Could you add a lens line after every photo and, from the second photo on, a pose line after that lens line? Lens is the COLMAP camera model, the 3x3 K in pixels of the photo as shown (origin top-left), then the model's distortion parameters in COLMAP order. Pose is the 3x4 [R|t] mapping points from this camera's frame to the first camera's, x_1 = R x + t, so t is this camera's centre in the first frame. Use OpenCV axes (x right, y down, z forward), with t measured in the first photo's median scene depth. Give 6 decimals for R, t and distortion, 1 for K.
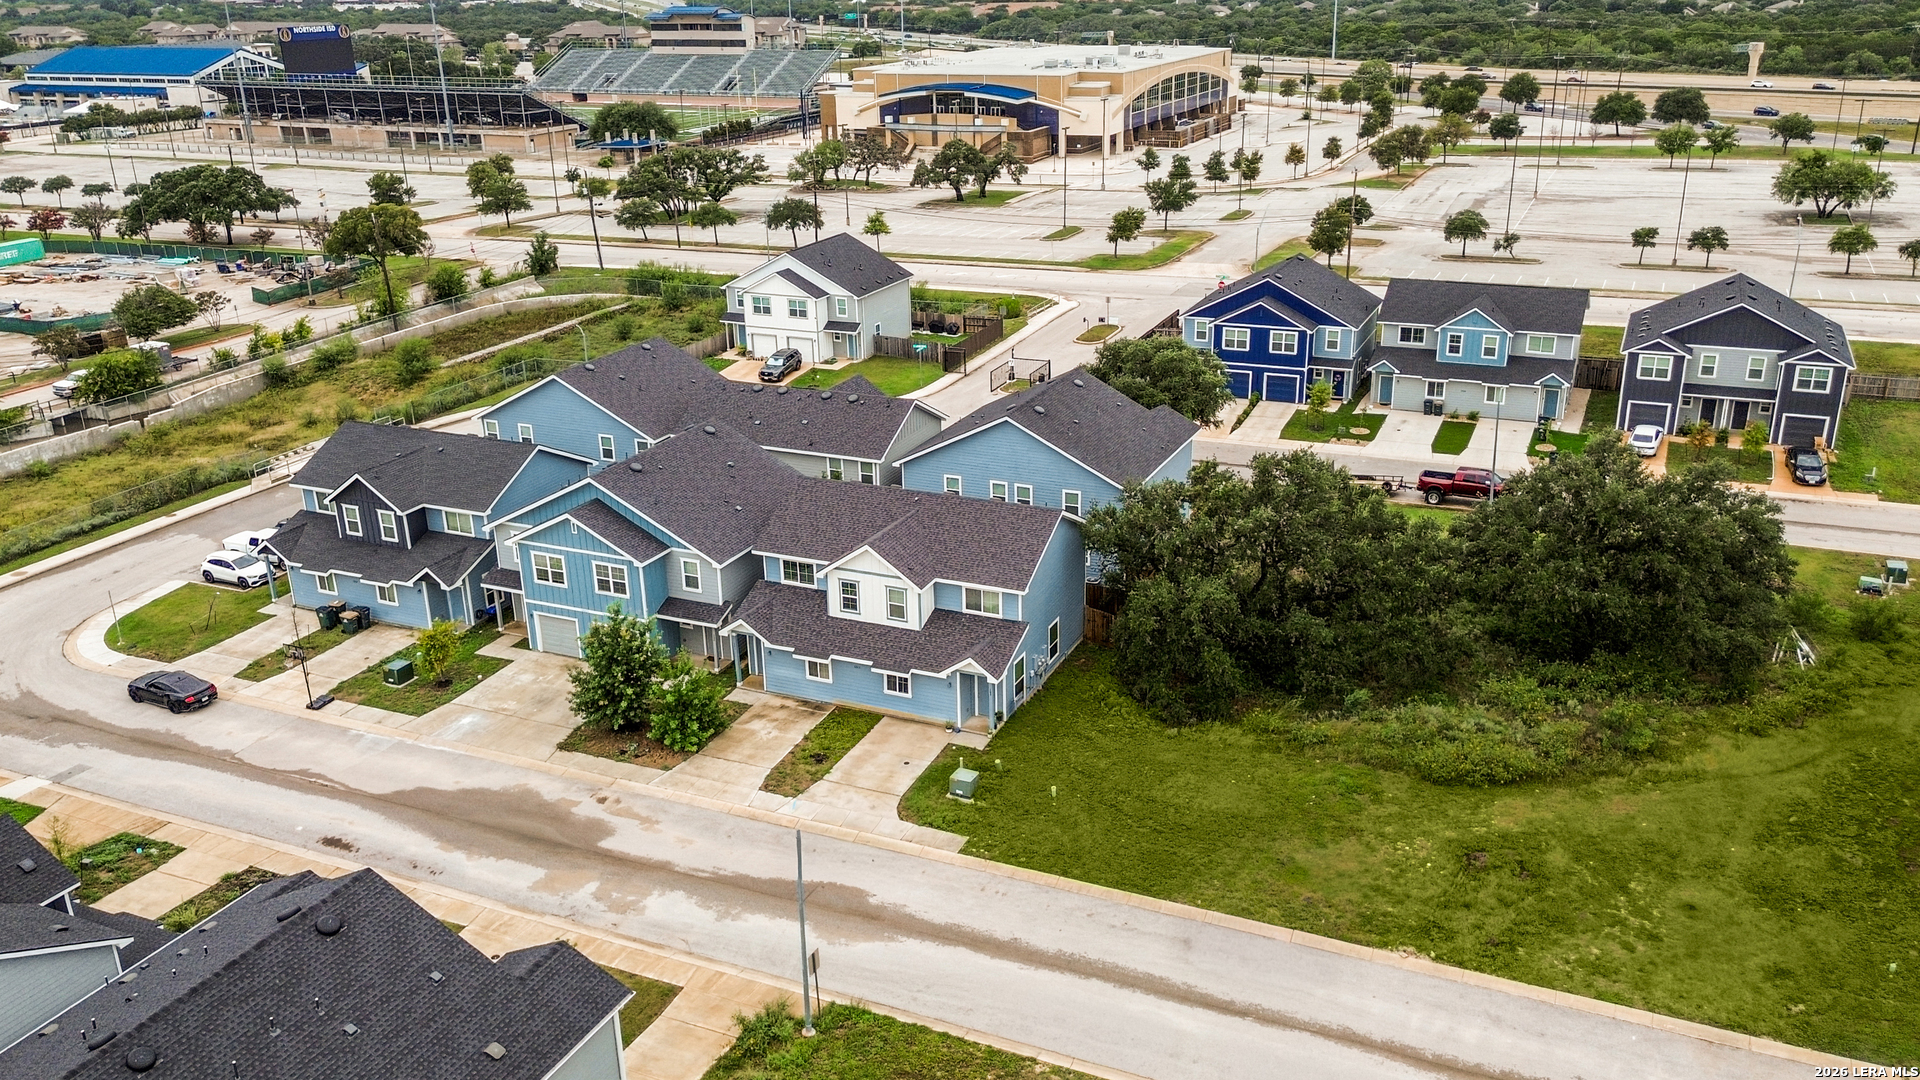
lens RADIAL K [[1488.3, 0, 990.8], [0, 1488.3, 533.8], [0, 0, 1]] dist [0.062093, -0.061140]
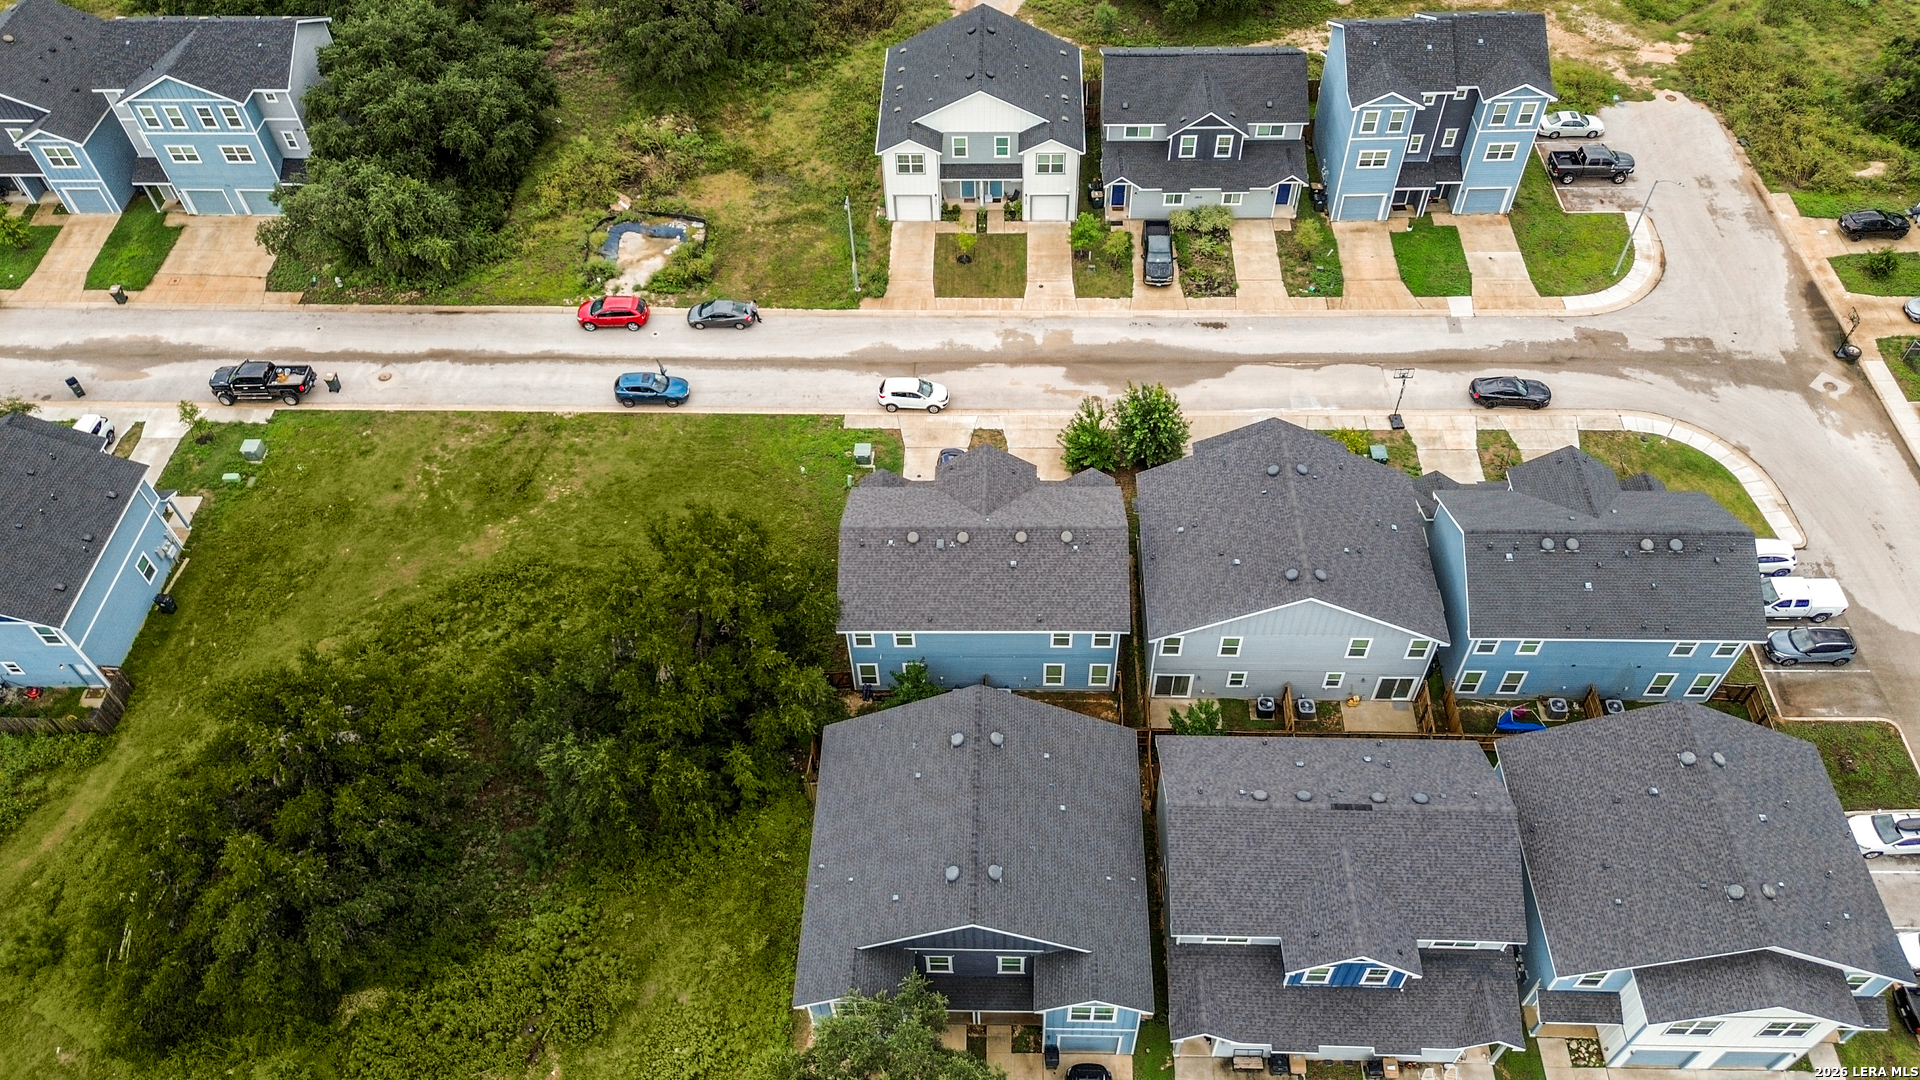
lens RADIAL K [[1341.0, 0, 973.4], [0, 1341.0, 541.7], [0, 0, 1]] dist [0.059253, -0.054425]
pose [[-0.923512, 0.319885, -0.211658, 0.149542], [-0.102433, 0.326092, 0.939772, -0.834892], [0.369639, 0.889572, -0.268383, 1.181804]]
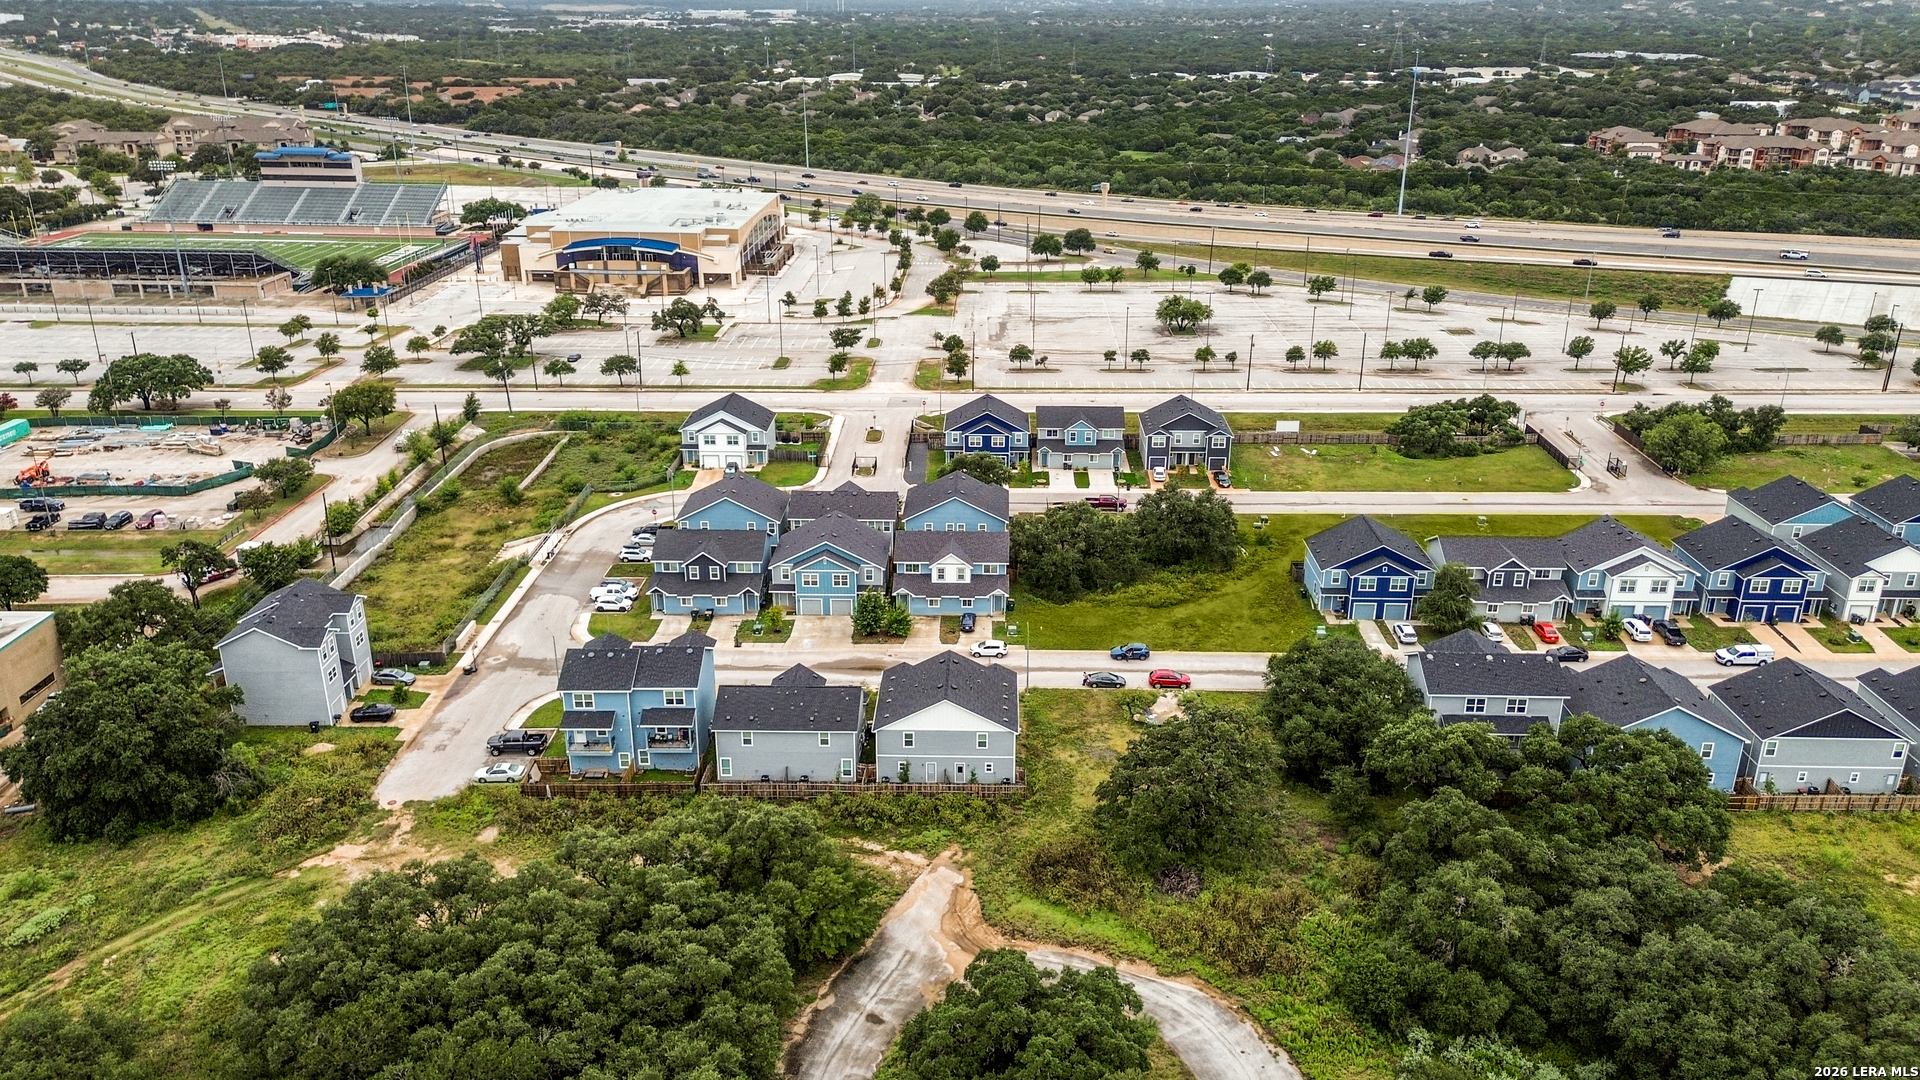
lens RADIAL K [[1341.0, 0, 973.4], [0, 1341.0, 541.7], [0, 0, 1]] dist [0.059253, -0.054425]
pose [[0.922243, -0.117826, 0.368219, -0.825042], [0.115176, 0.992914, 0.029250, -0.070439], [-0.369057, 0.015435, 0.929279, -1.118104]]
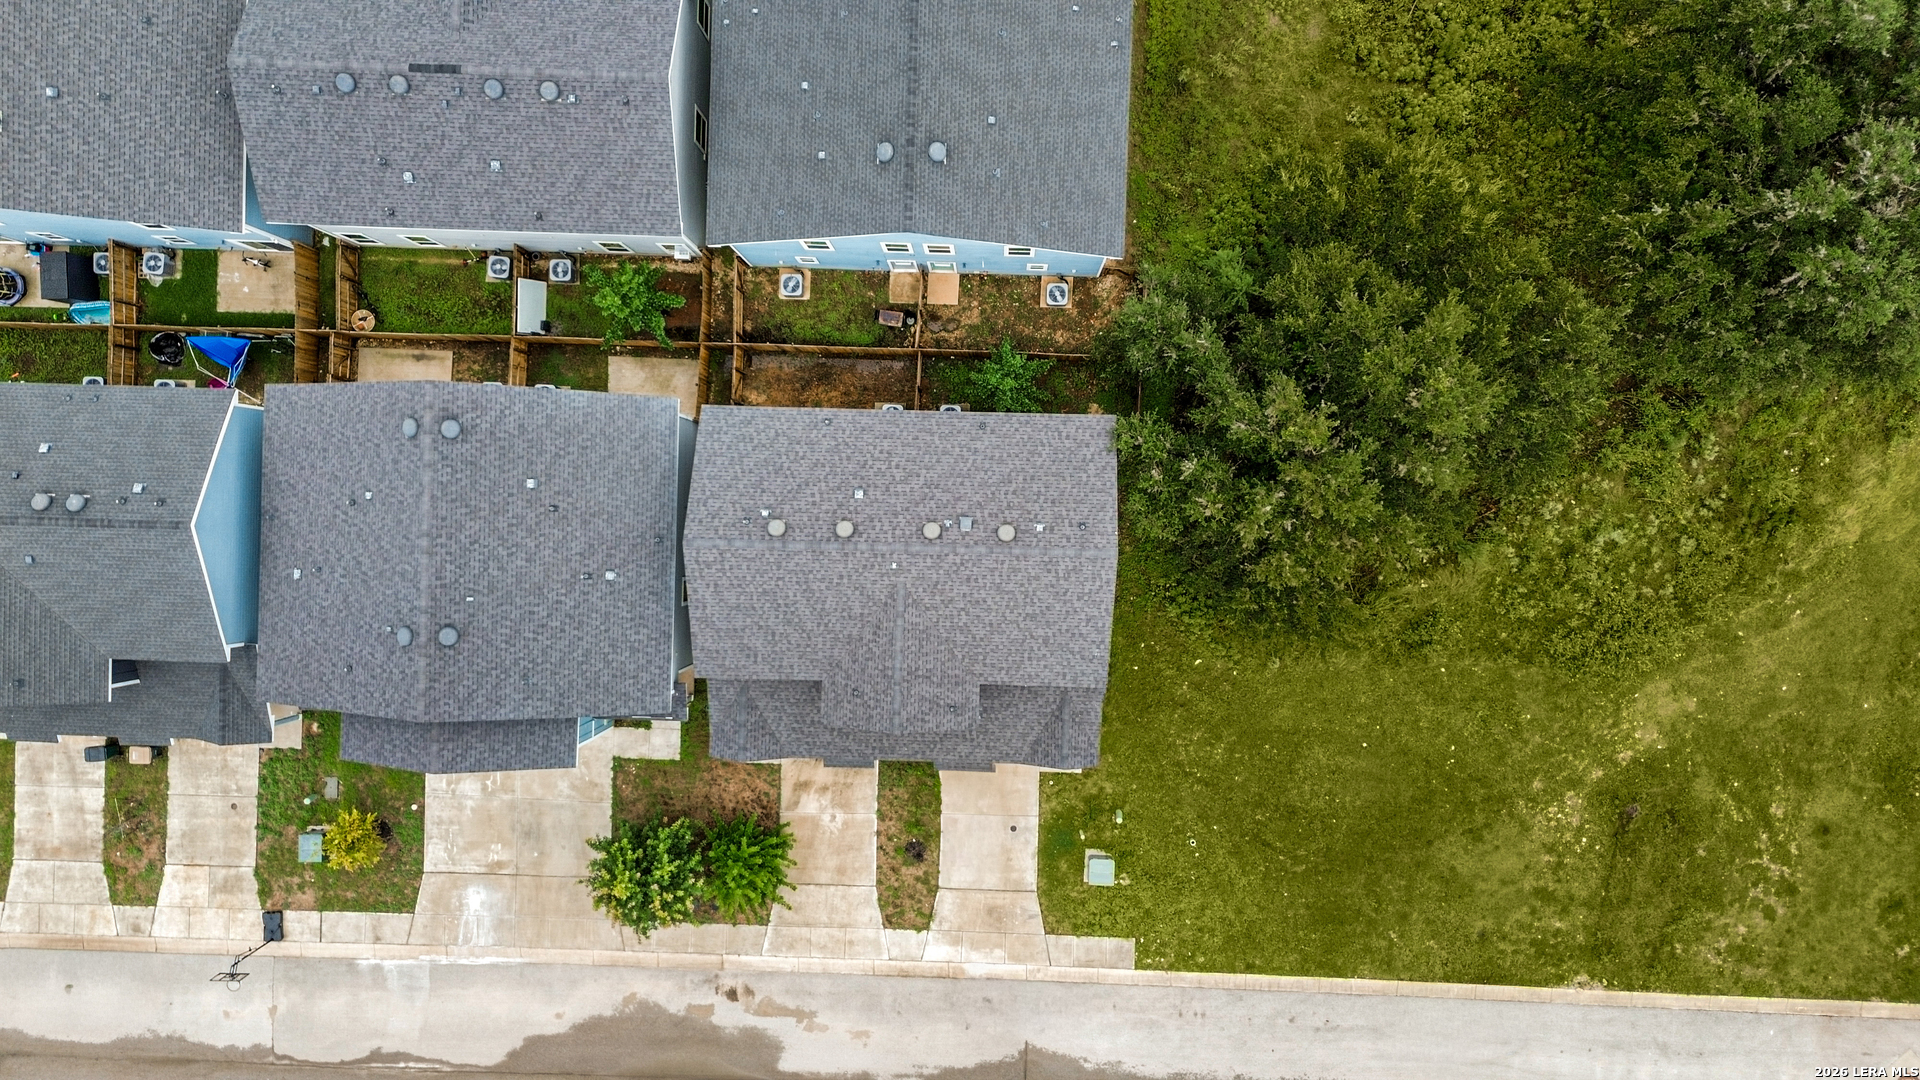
lens RADIAL K [[1341.0, 0, 973.4], [0, 1341.0, 541.7], [0, 0, 1]] dist [0.059253, -0.054425]
pose [[0.927728, -0.373257, -0.000695, -0.011405], [0.134769, 0.333228, 0.933165, -0.560227], [-0.348078, -0.865817, 0.359448, 0.729993]]
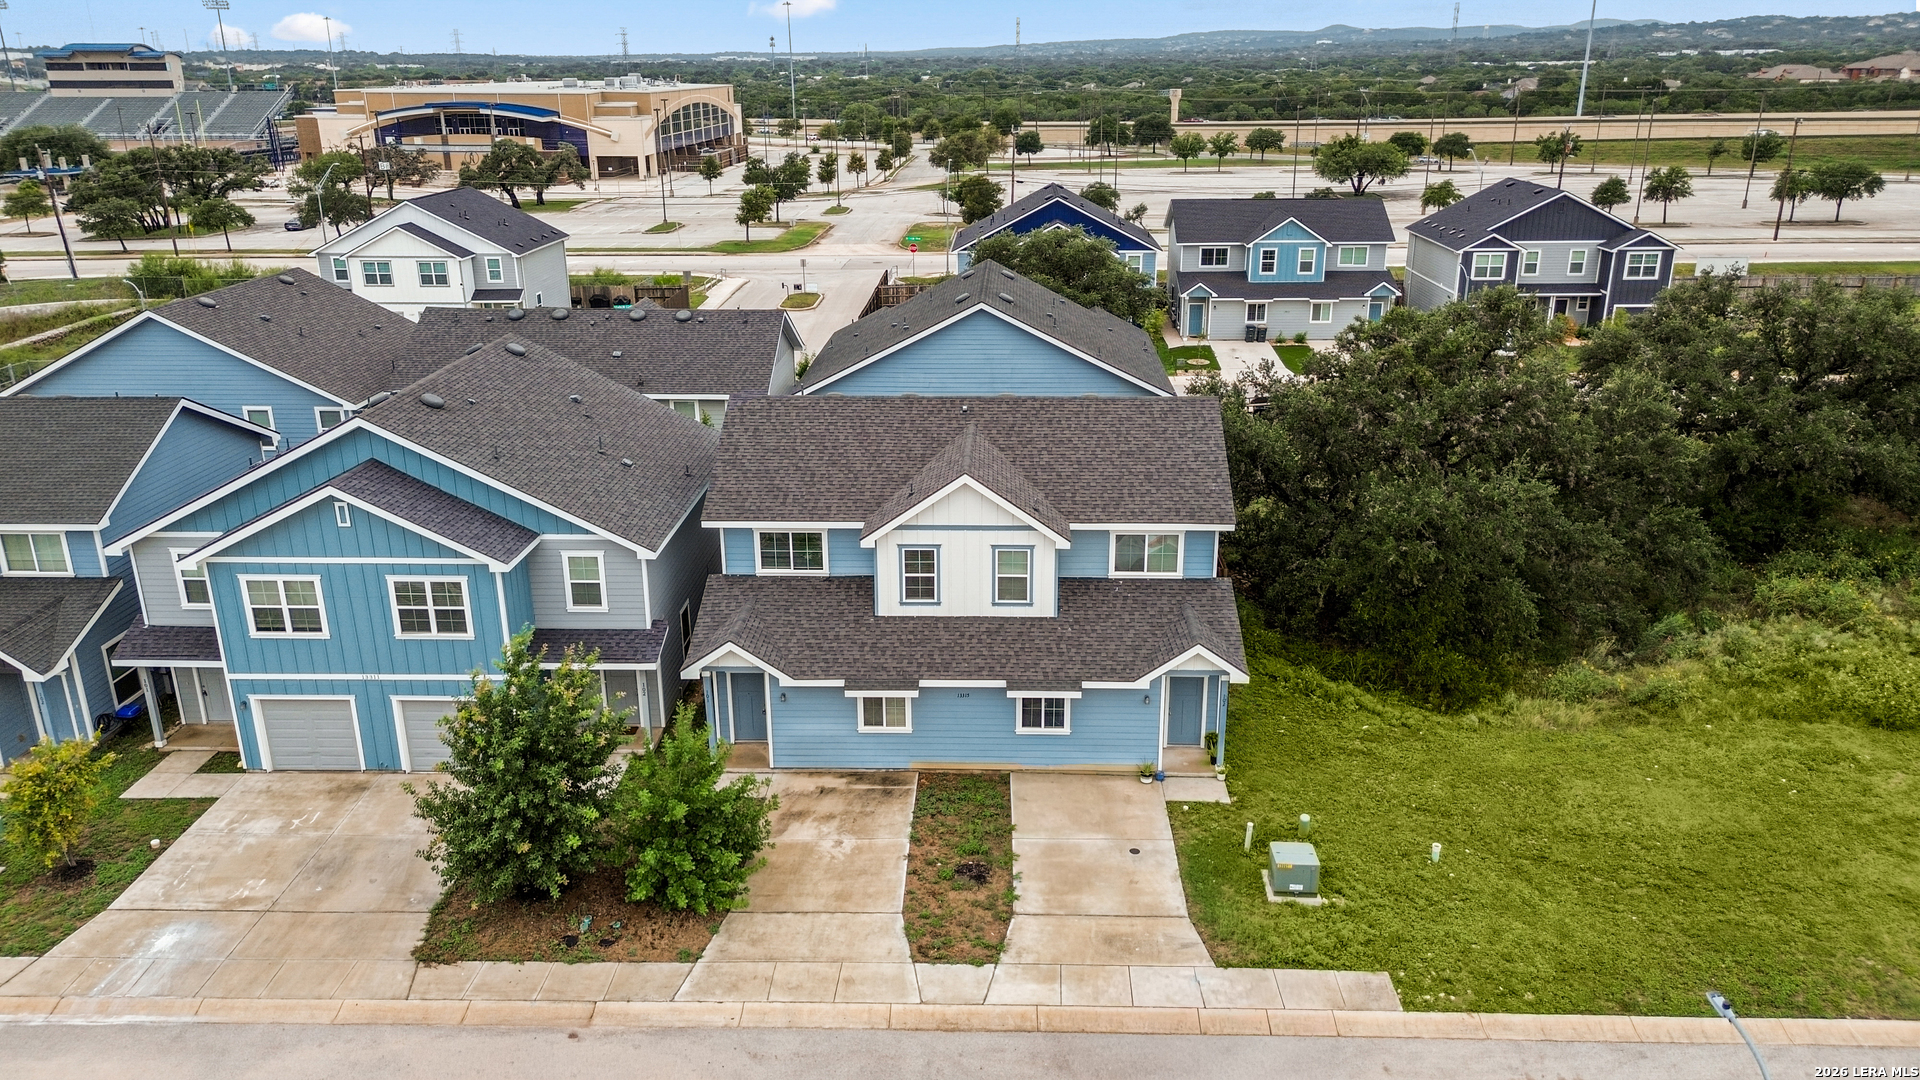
lens RADIAL K [[1341.0, 0, 973.4], [0, 1341.0, 541.7], [0, 0, 1]] dist [0.059253, -0.054425]
pose [[0.927821, -0.111349, 0.356019, -0.230944], [0.120328, 0.992729, -0.003100, 0.030303], [-0.353085, 0.045715, 0.934474, 0.467219]]
